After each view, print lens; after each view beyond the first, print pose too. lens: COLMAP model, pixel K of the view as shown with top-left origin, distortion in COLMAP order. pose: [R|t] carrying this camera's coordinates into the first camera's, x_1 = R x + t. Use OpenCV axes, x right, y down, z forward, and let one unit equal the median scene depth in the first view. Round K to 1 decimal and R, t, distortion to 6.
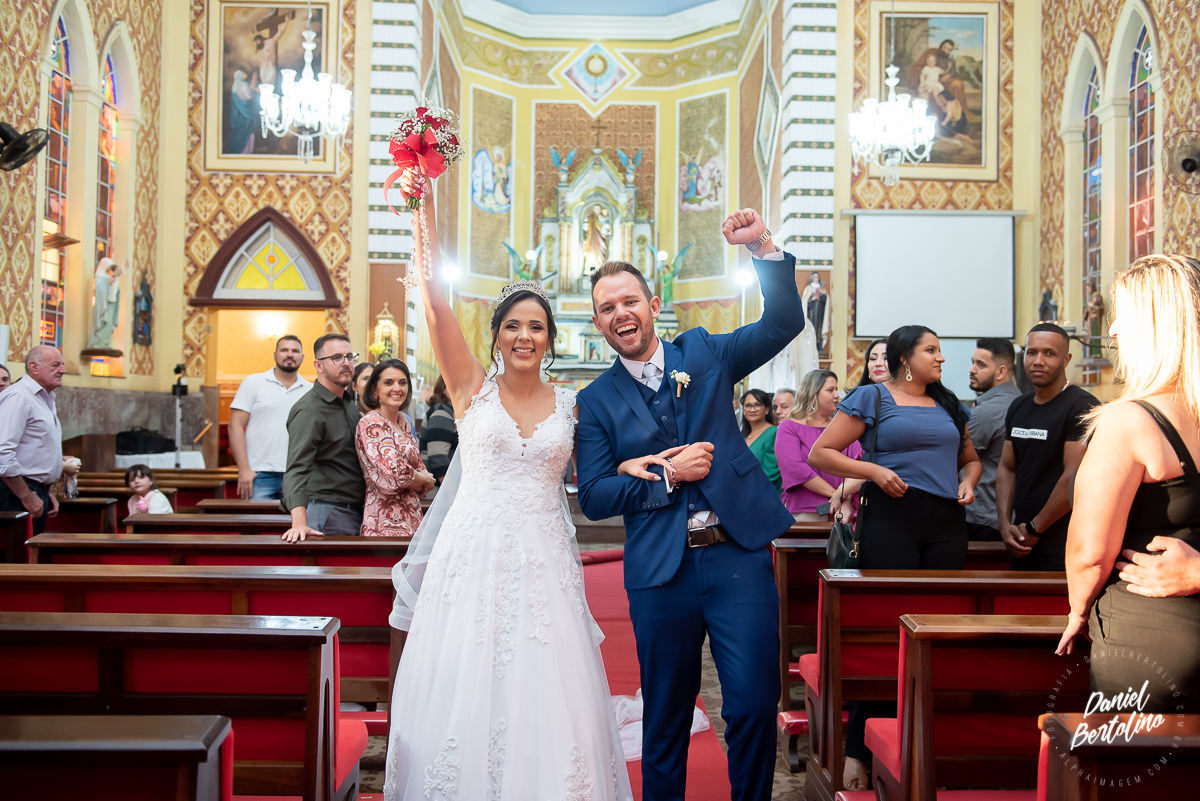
lens RADIAL K [[1110.0, 0, 600.0], [0, 1110.0, 400.5], [0, 0, 1]] dist [0.001544, -0.041139]
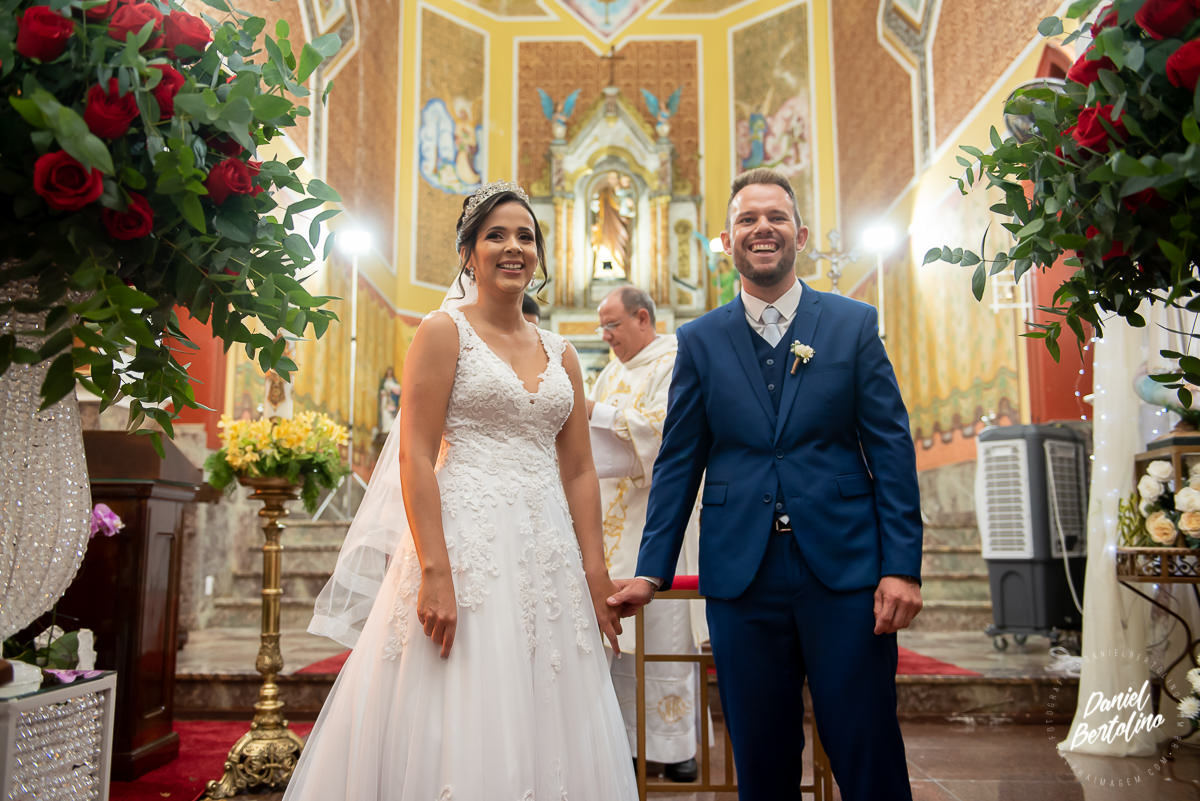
lens RADIAL K [[1052.8, 0, 581.8], [0, 1052.8, 388.8], [0, 0, 1]] dist [-0.002918, -0.008316]
pose [[0.999300, -0.018269, -0.032637, -0.002694], [0.014060, 0.992077, -0.124846, 0.023958], [0.034659, 0.124300, 0.991639, 0.408503]]
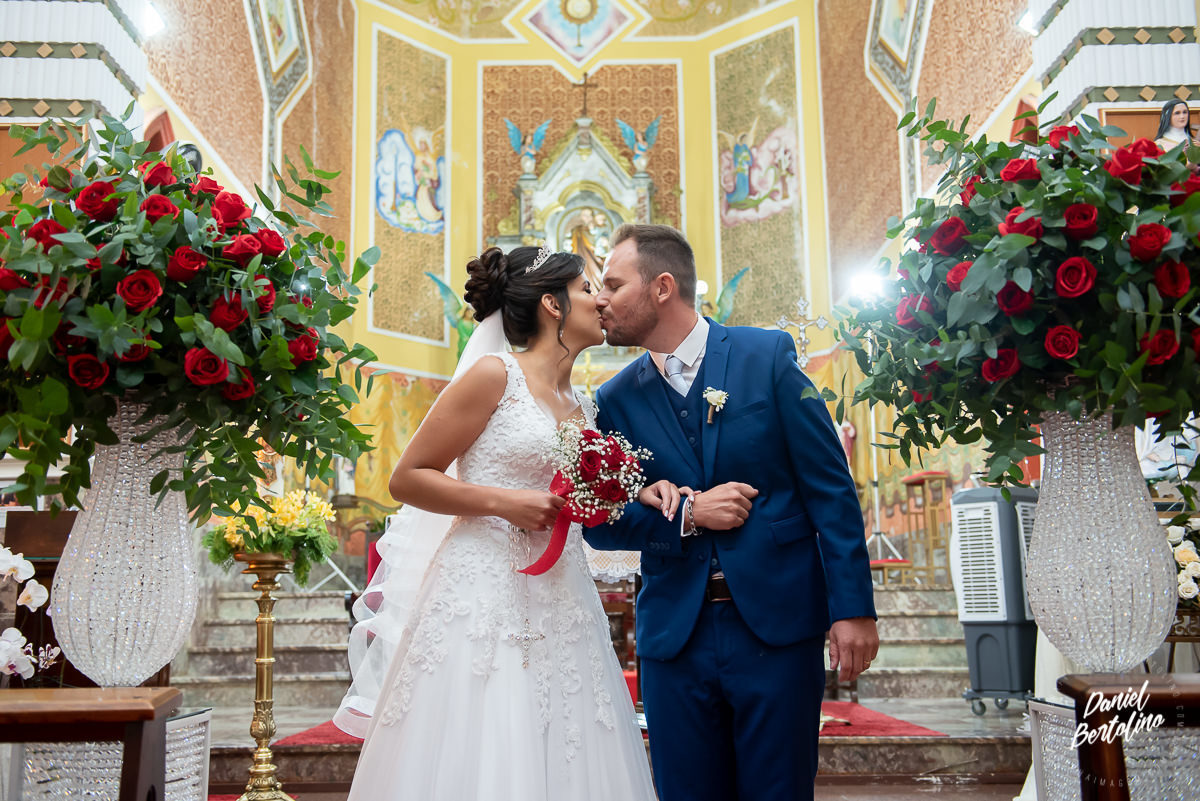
lens RADIAL K [[1213.7, 0, 592.9], [0, 1213.7, 396.4], [0, 0, 1]] dist [0.030703, 0.004034]
pose [[0.999604, -0.028141, -0.000936, -0.001223], [0.027658, 0.987579, -0.154671, 0.023661], [0.005277, 0.154584, 0.987966, 0.370148]]
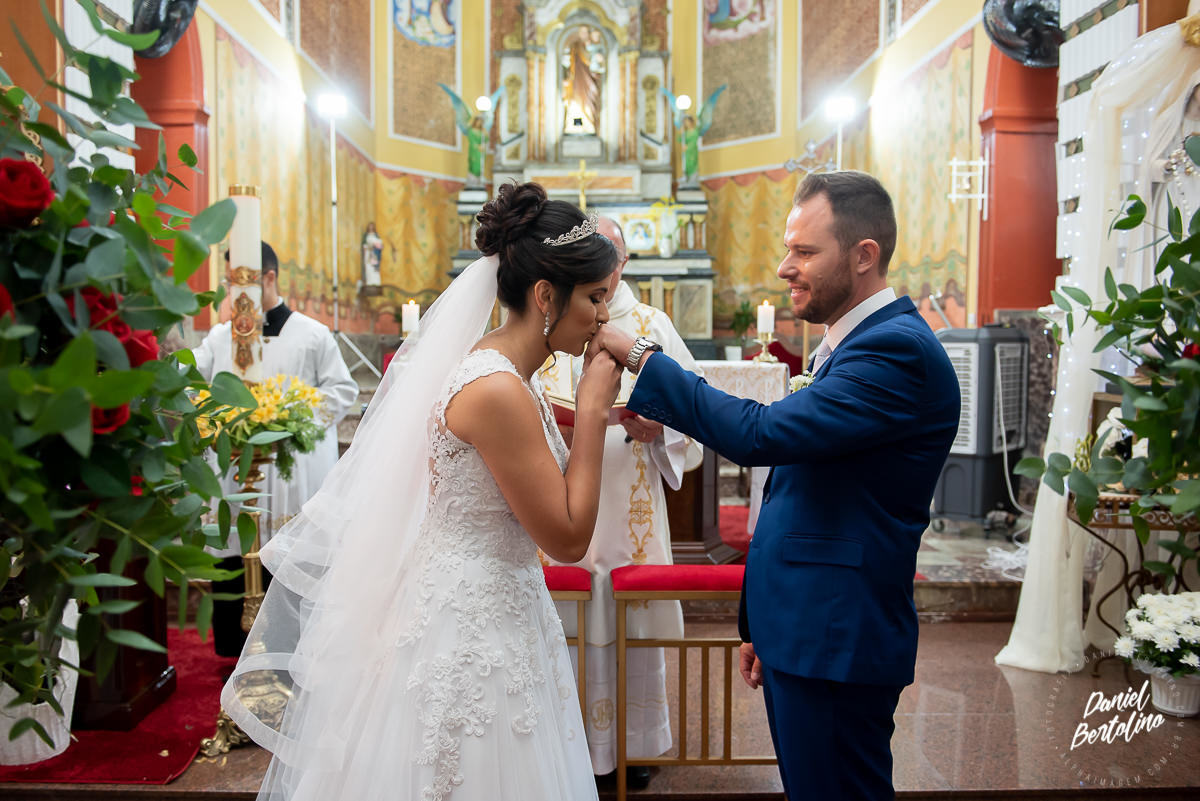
lens RADIAL K [[935.3, 0, 588.2], [0, 935.3, 402.6], [0, 0, 1]] dist [-0.028725, -0.004901]
pose [[0.999923, -0.011616, 0.004317, -0.004635], [0.011220, 0.996525, 0.082540, 0.000818], [-0.005261, -0.082485, 0.996578, 0.428344]]
